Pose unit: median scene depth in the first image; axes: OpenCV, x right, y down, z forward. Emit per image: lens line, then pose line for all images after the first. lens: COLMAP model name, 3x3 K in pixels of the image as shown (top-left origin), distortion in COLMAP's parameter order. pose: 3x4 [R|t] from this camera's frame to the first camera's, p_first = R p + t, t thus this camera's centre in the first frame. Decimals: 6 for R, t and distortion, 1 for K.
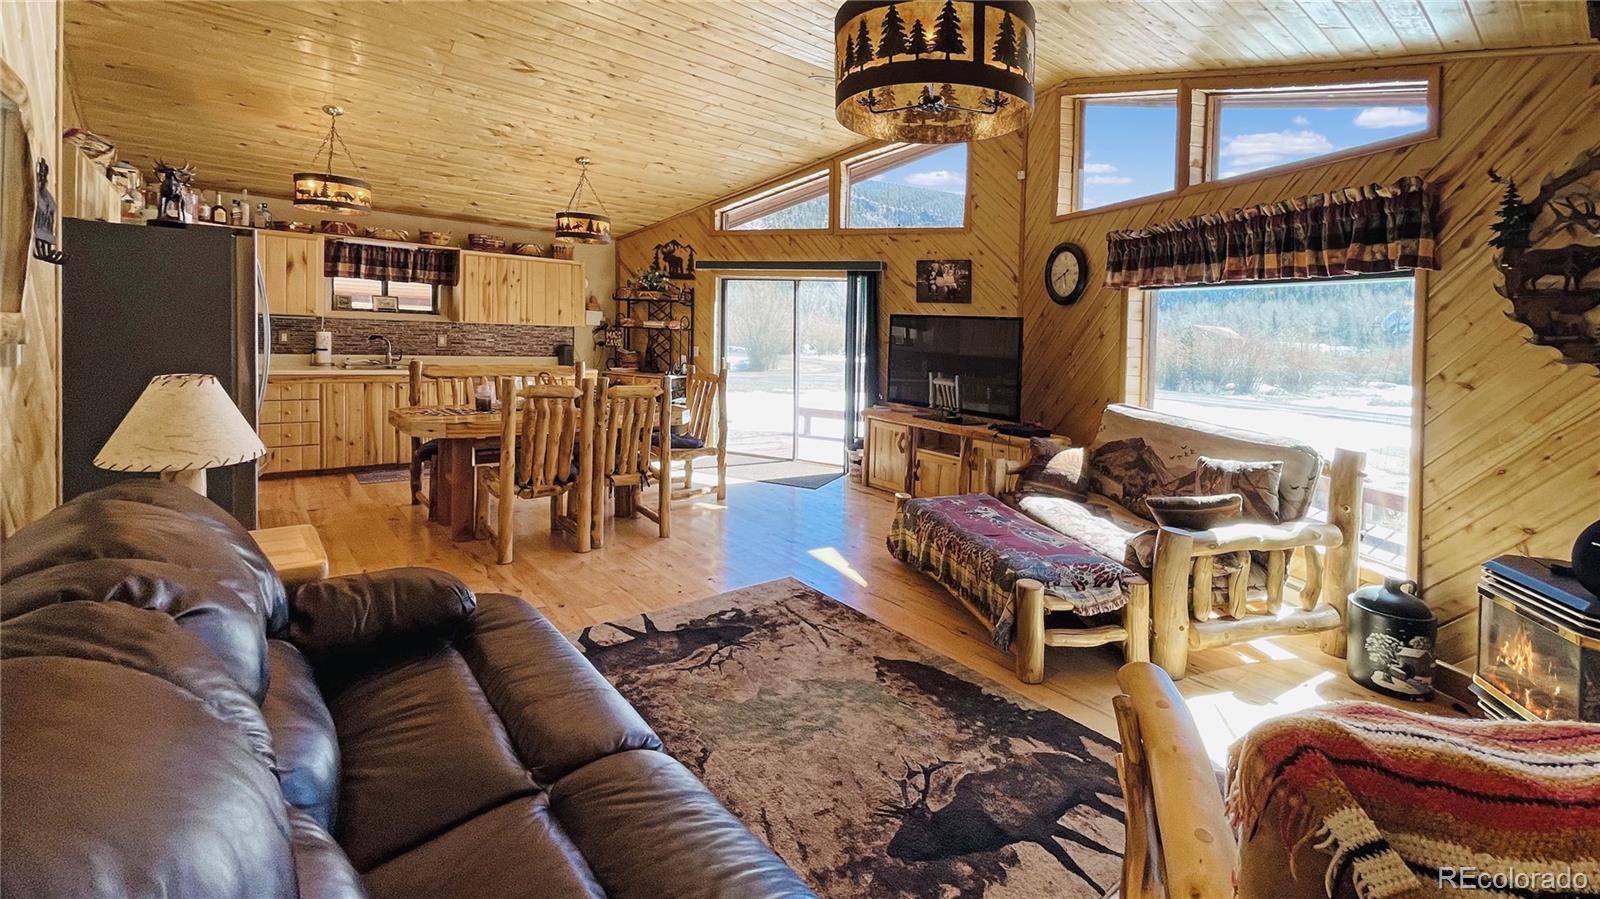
lens RADIAL K [[641.1, 0, 794.6], [0, 641.1, 458.9], [0, 0, 1]] dist [0.000805, -0.000287]
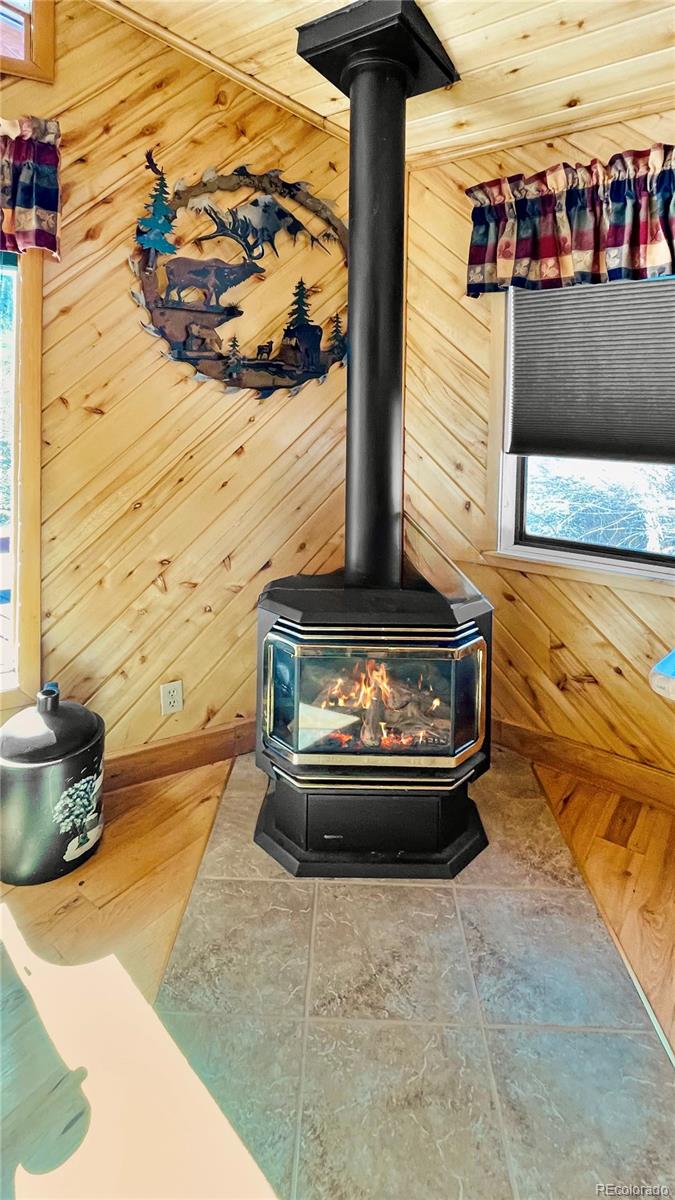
lens RADIAL K [[480.8, 0, 337.5], [0, 480.8, 600.0], [0, 0, 1]] dist [0.000805, -0.000287]
pose [[0.608463, -0.342538, 0.715849, 0.646337], [0.101935, 0.928311, 0.357559, -0.070157], [-0.787008, -0.144591, 0.599759, 0.269406]]
